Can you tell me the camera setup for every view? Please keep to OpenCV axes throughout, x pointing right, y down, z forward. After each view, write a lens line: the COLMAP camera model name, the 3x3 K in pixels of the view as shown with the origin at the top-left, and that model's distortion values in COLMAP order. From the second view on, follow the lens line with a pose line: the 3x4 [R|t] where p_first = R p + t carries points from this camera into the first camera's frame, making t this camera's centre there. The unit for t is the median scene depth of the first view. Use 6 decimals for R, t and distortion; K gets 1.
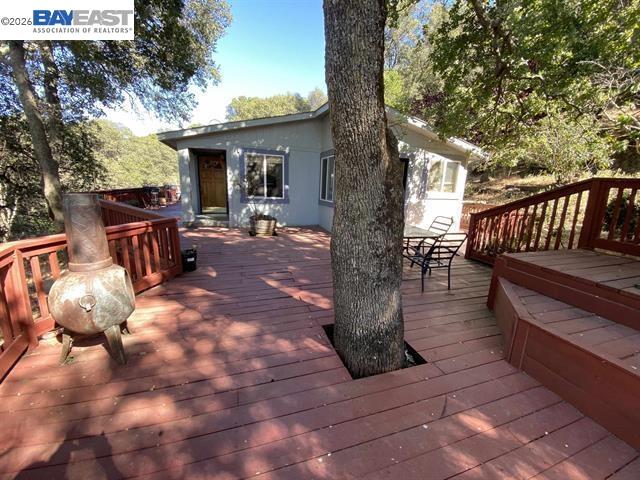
lens RADIAL K [[257.6, 0, 320.0], [0, 257.6, 240.0], [0, 0, 1]] dist [0.028743, -0.023876]
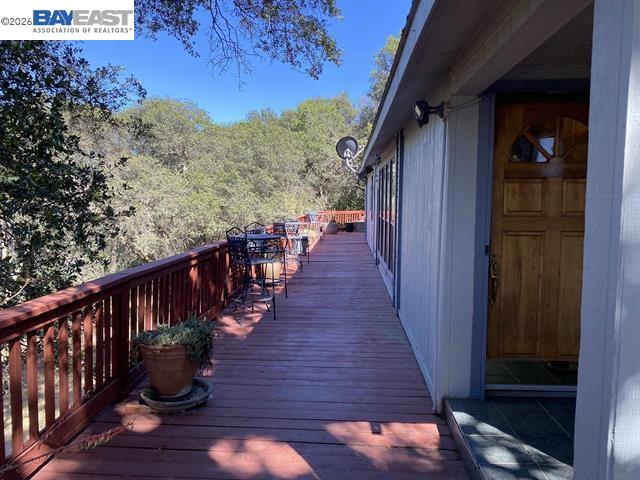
lens RADIAL K [[480.9, 0, 320.0], [0, 480.9, 240.0], [0, 0, 1]] dist [0.009655, -0.002241]
pose [[0.927686, -0.001180, -0.373360, -0.149010], [-0.047795, 0.991392, -0.121890, -0.059669], [0.370290, 0.130920, 0.919644, 0.216880]]
